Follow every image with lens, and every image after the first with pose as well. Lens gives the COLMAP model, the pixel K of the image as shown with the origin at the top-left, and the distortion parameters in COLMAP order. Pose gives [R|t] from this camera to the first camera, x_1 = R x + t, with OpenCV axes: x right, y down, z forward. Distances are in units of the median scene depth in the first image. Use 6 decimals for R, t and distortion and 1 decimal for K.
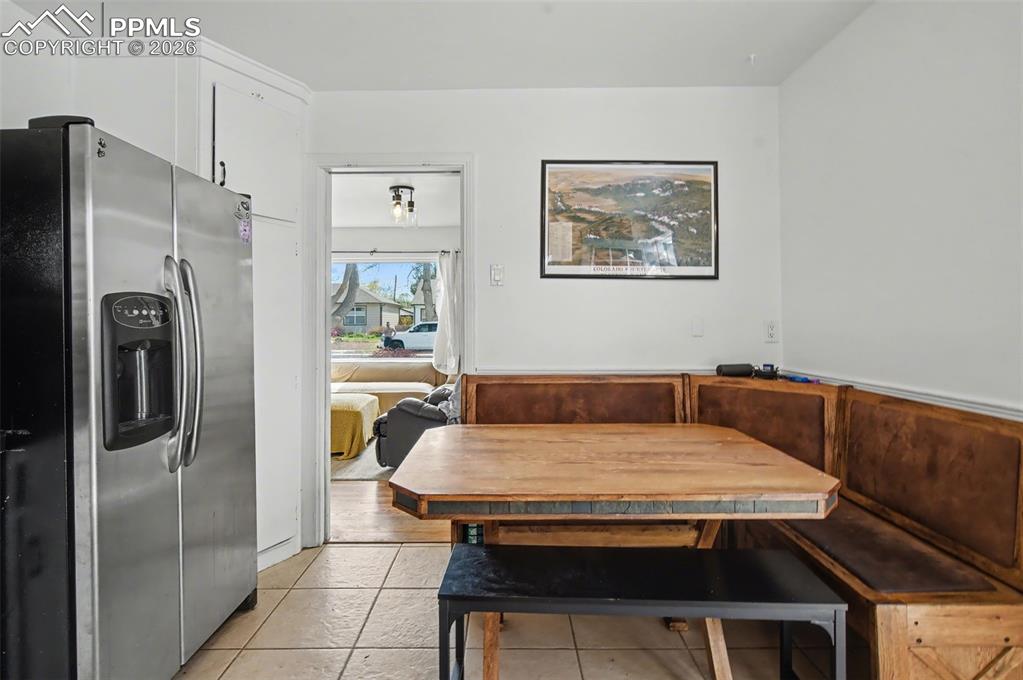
lens RADIAL K [[500.7, 0, 514.5], [0, 500.7, 317.7], [0, 0, 1]] dist [0.000749, 0.000430]
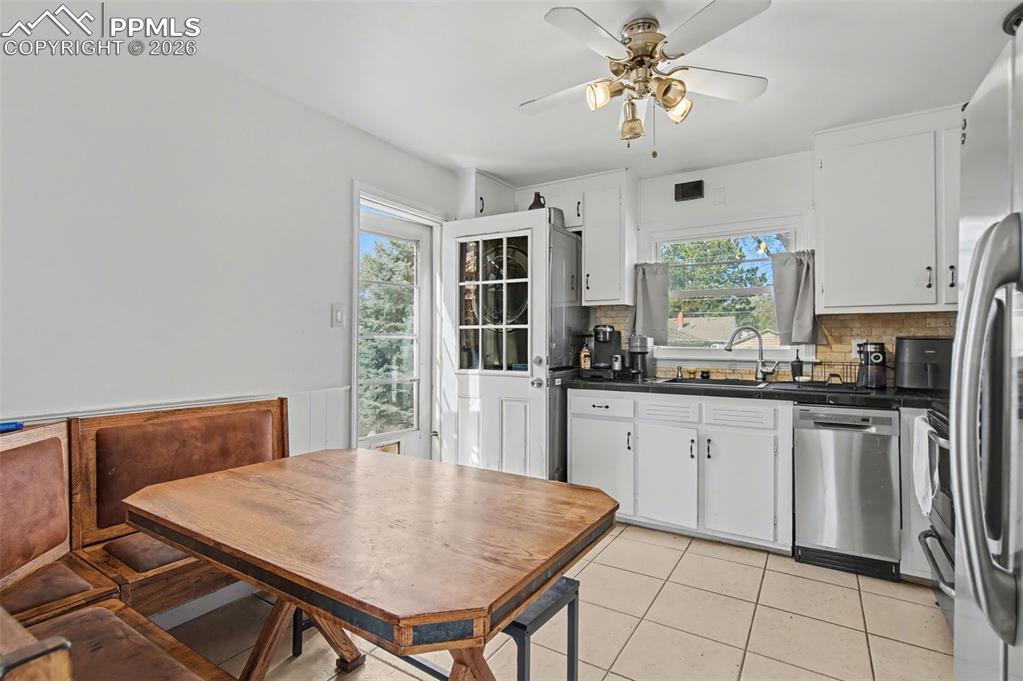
lens RADIAL K [[492.7, 0, 506.1], [0, 492.7, 338.5], [0, 0, 1]] dist [-0.002291, 0.000890]
pose [[-0.859259, 0.006568, 0.511498, -0.512698], [-0.002154, 0.999862, -0.016457, 0.014689], [-0.511536, -0.015243, -0.859127, 1.766827]]
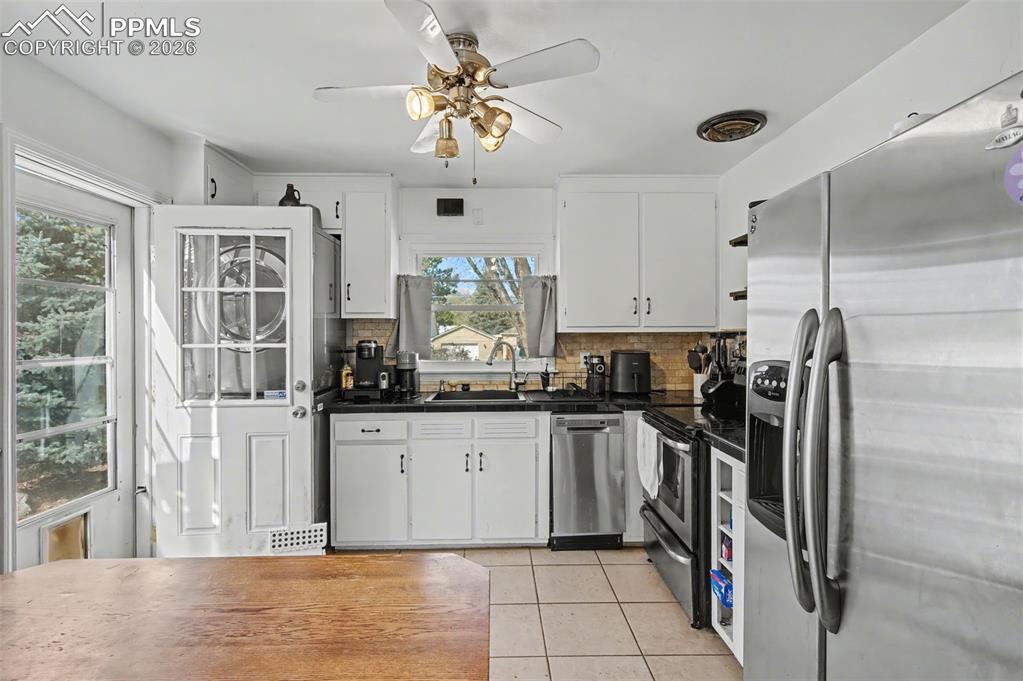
lens RADIAL K [[492.7, 0, 506.1], [0, 492.7, 338.5], [0, 0, 1]] dist [-0.002291, 0.000890]
pose [[-0.998520, 0.009129, -0.053605, -0.216702], [0.009111, 0.999958, 0.000579, -0.087541], [0.053608, 0.000090, -0.998562, 1.712188]]
